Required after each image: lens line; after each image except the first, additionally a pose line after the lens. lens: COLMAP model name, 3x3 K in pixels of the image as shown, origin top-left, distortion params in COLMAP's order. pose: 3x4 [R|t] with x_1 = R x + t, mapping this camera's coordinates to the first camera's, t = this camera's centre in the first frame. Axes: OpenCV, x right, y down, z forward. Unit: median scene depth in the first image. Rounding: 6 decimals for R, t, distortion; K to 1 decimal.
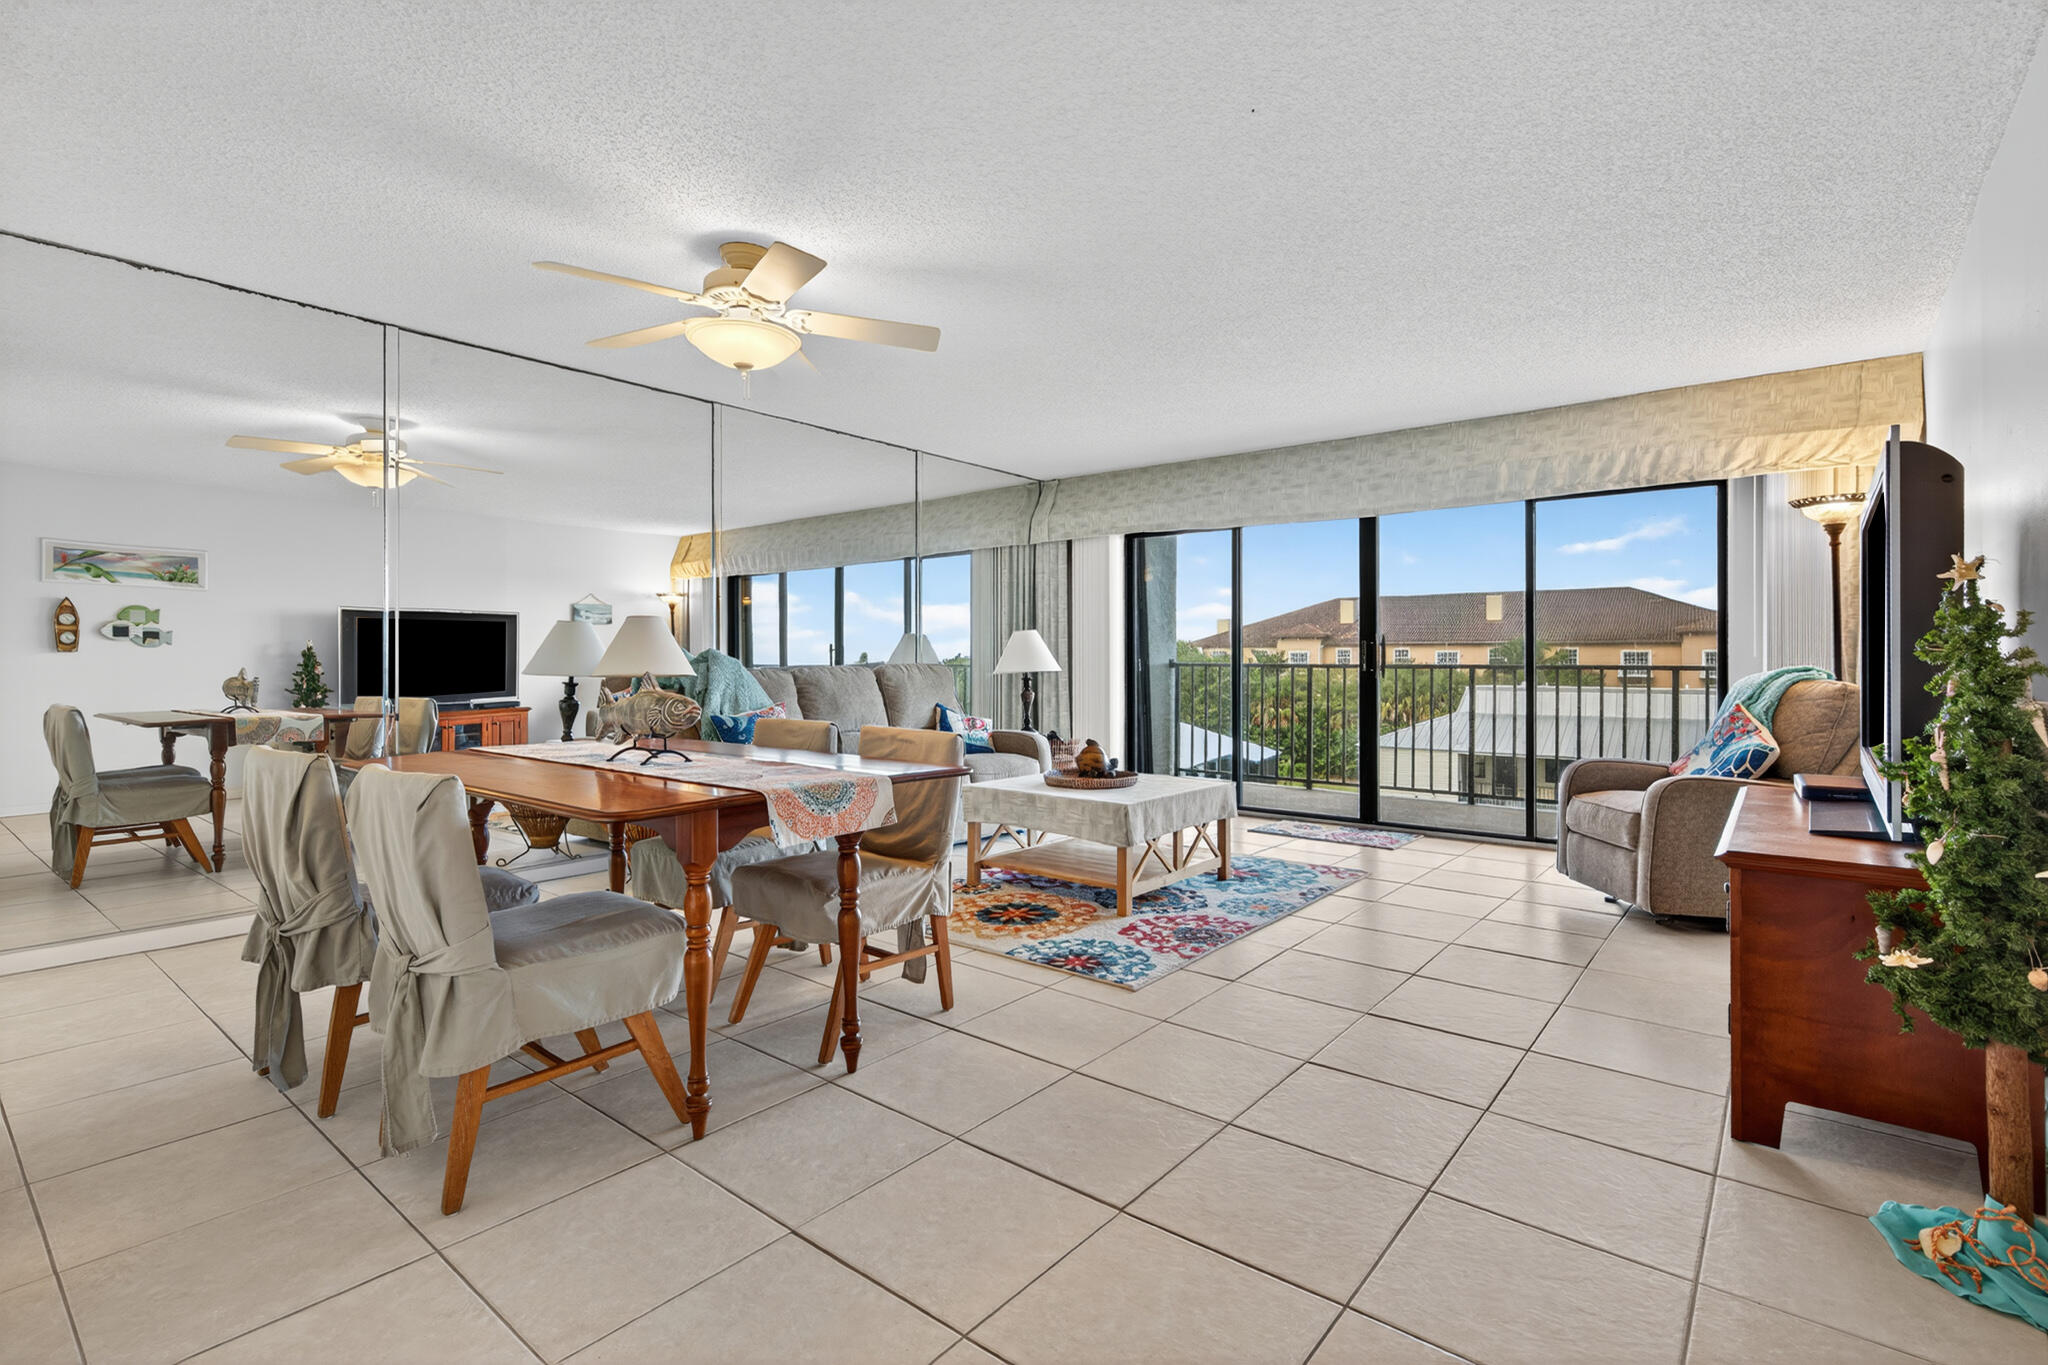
lens RADIAL K [[950.4, 0, 1024.0], [0, 950.4, 682.5], [0, 0, 1]] dist [0.000630, -0.000020]
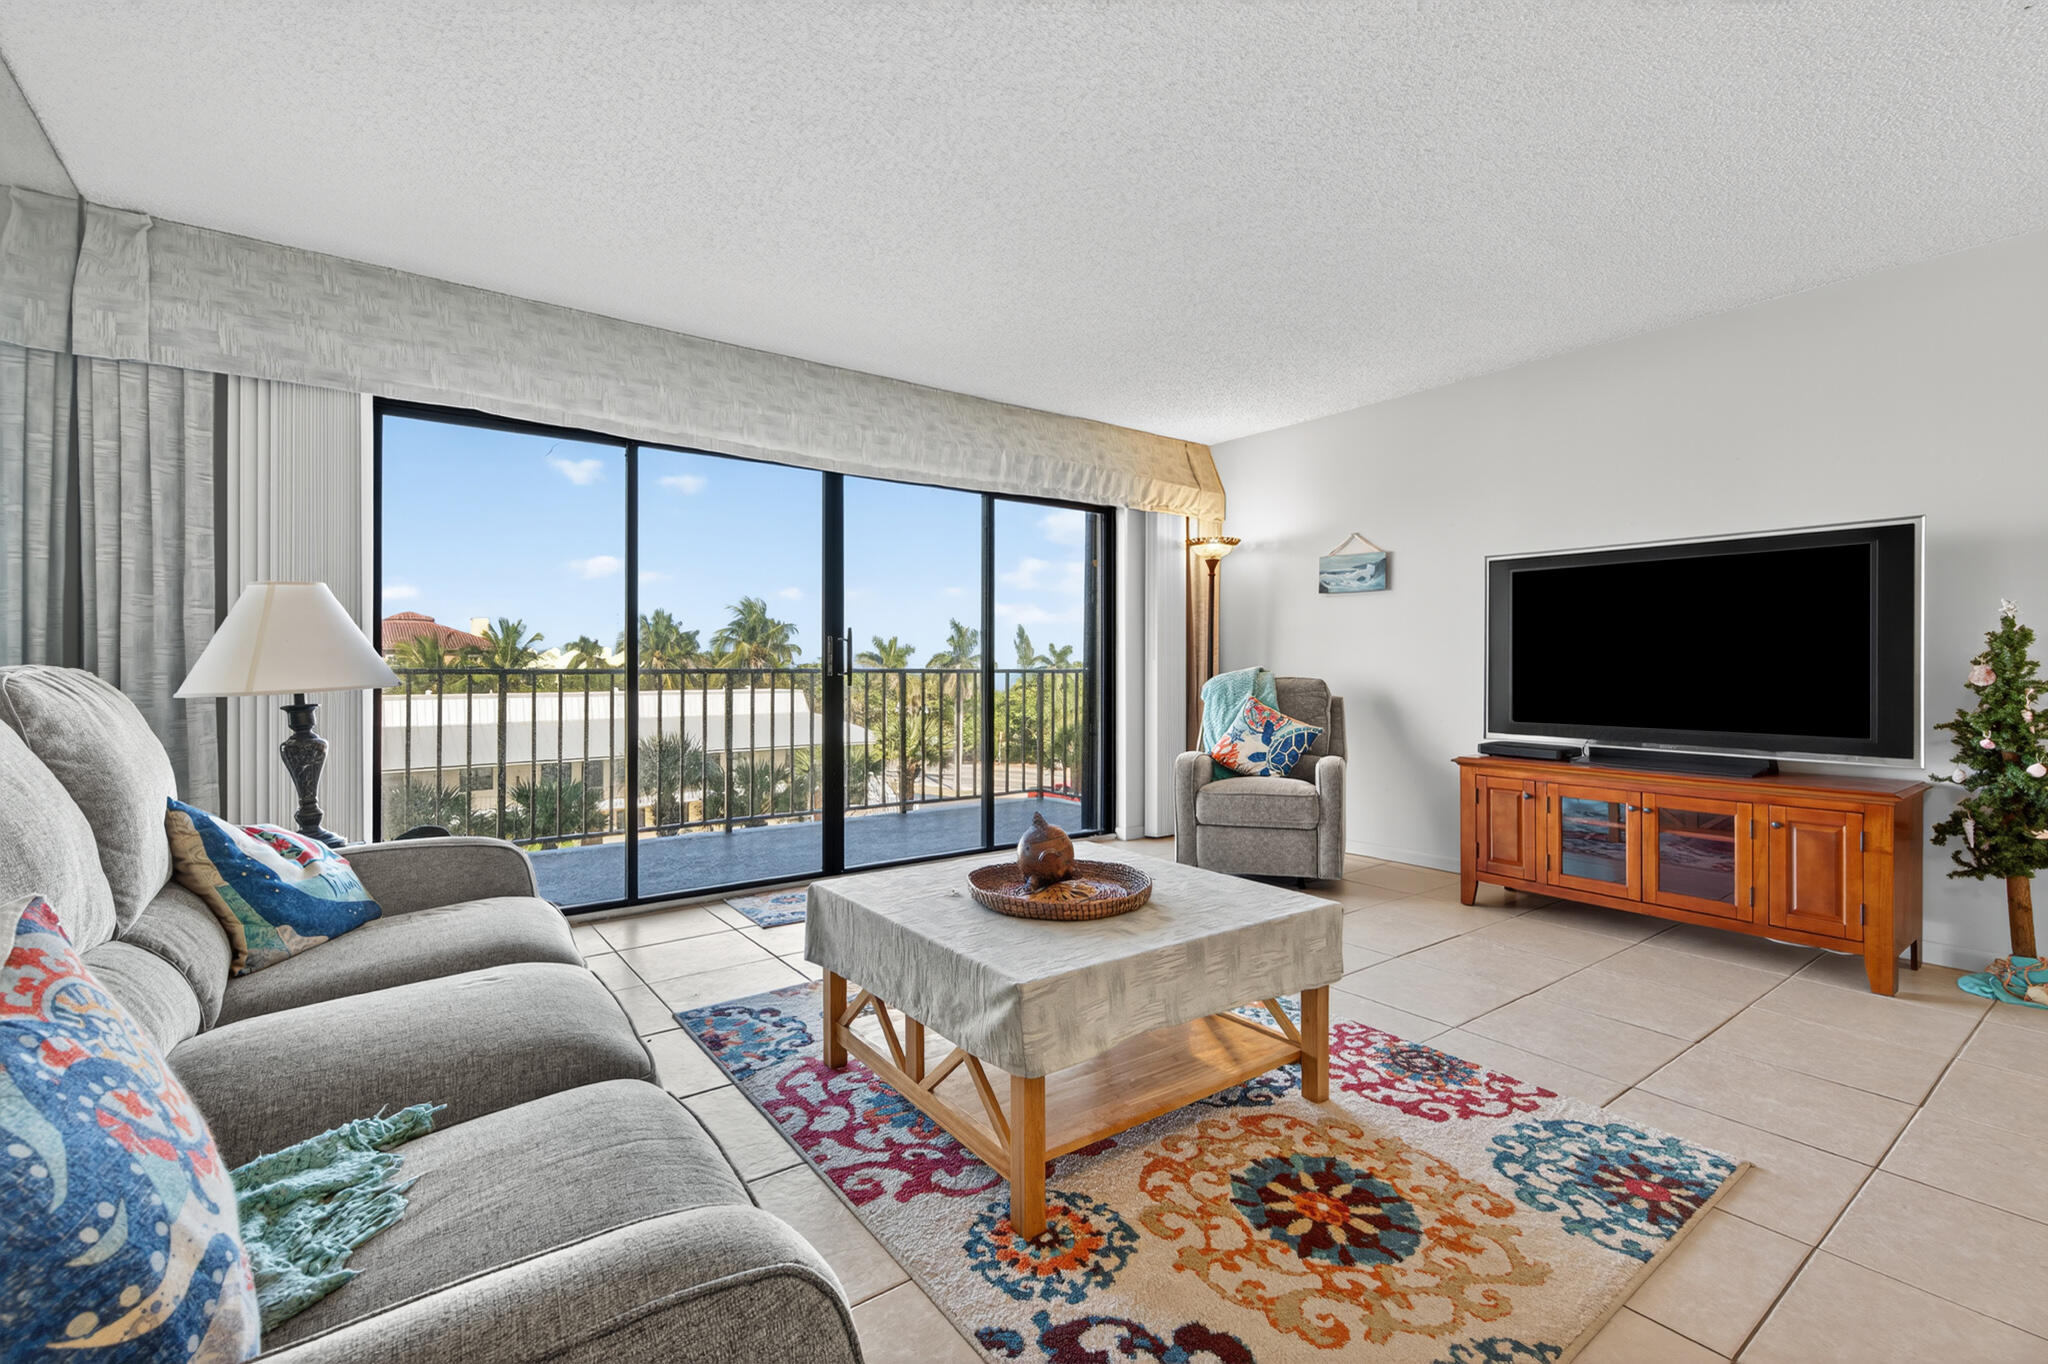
lens RADIAL K [[895.9, 0, 1030.3], [0, 895.9, 670.8], [0, 0, 1]] dist [0.001430, 0.000019]
pose [[0.234897, -0.006996, 0.971995, -0.502195], [0.017384, 0.999844, 0.002996, -0.023017], [-0.971865, 0.016194, 0.234982, 1.114739]]
